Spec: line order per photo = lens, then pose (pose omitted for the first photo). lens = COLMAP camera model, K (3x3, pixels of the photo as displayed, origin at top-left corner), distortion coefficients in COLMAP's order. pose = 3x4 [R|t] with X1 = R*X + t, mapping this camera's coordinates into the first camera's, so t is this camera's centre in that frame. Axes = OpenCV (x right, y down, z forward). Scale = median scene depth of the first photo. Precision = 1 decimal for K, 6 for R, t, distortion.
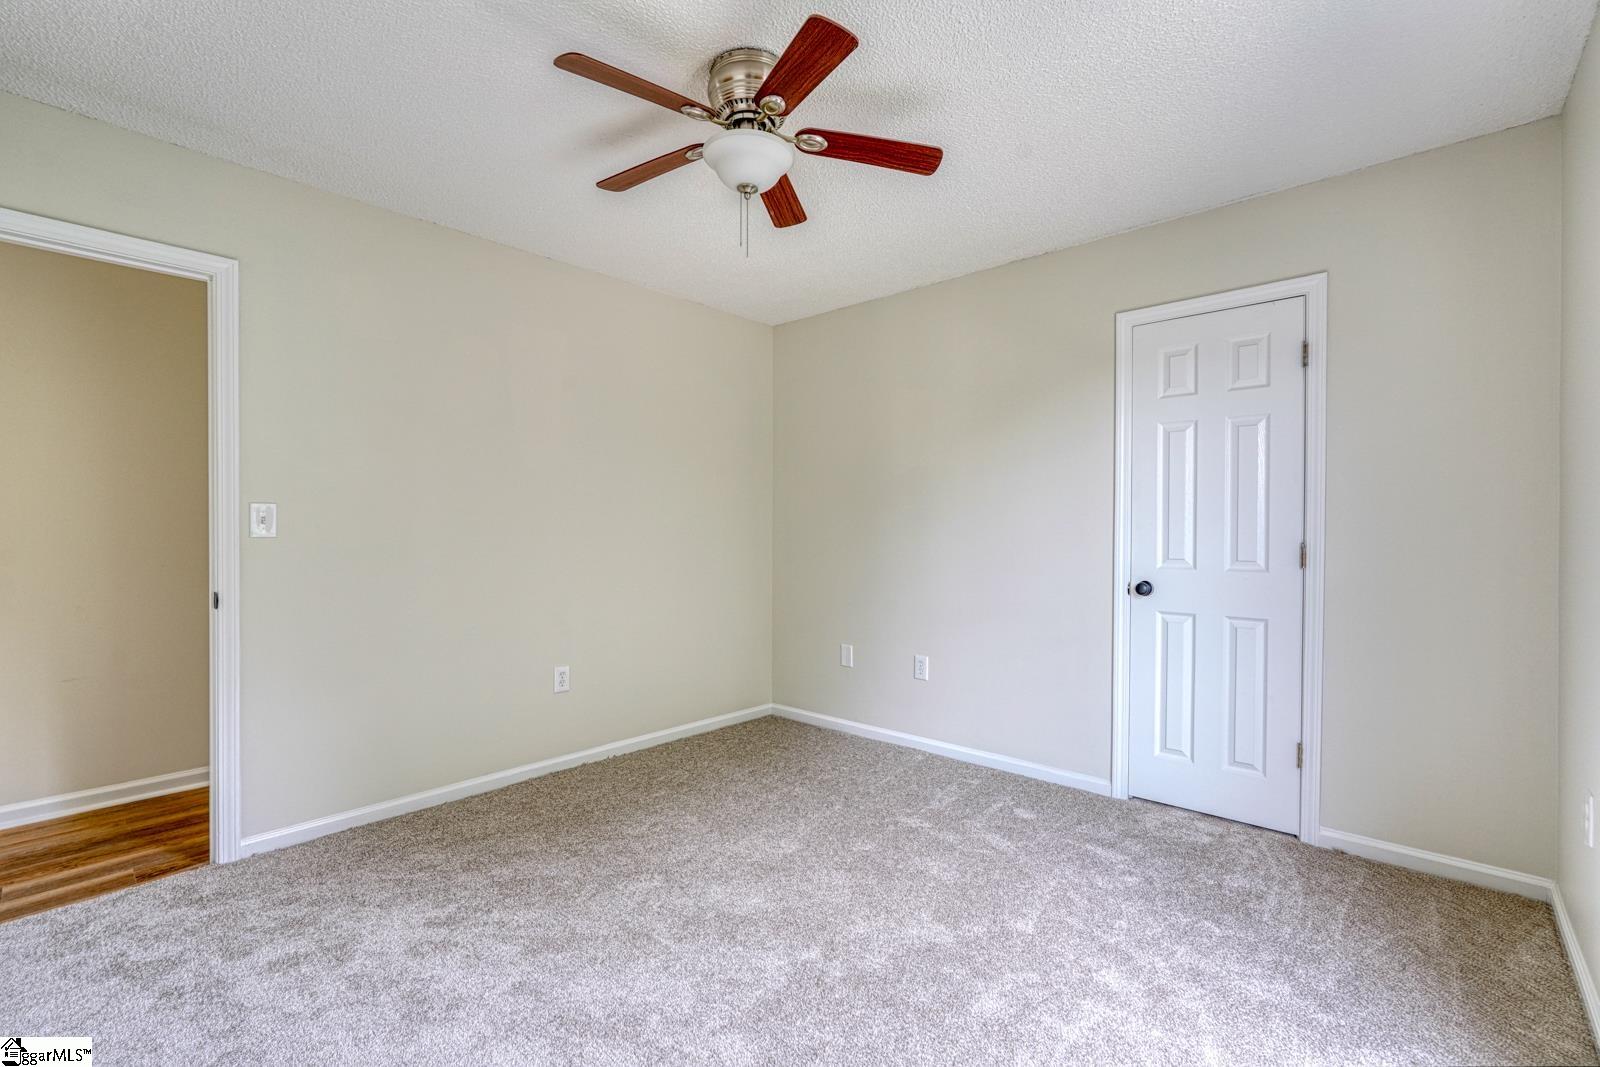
lens RADIAL K [[716.0, 0, 786.8], [0, 716.0, 530.2], [0, 0, 1]] dist [0.004639, 0.000198]
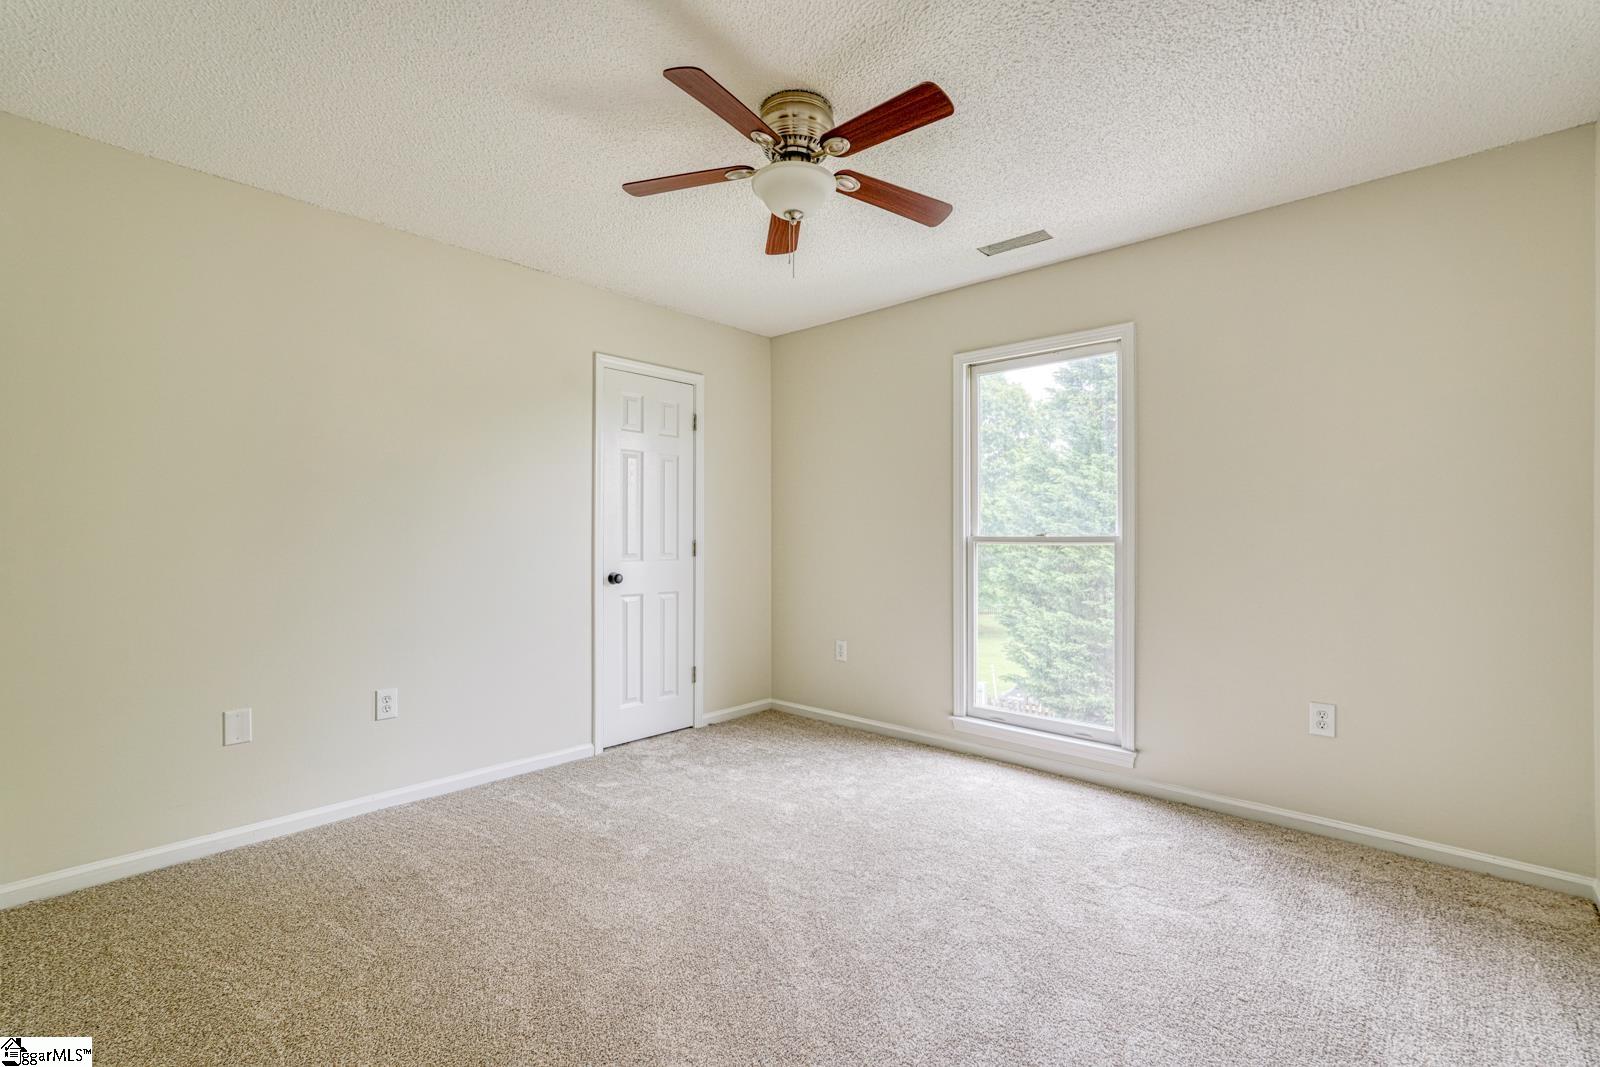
lens RADIAL K [[716.0, 0, 791.4], [0, 716.0, 538.8], [0, 0, 1]] dist [0.004639, 0.000198]
pose [[0.014138, -0.006197, 0.999881, -0.791761], [0.006934, 0.999957, 0.006100, 0.005414], [-0.999876, 0.006847, 0.014180, 0.699922]]
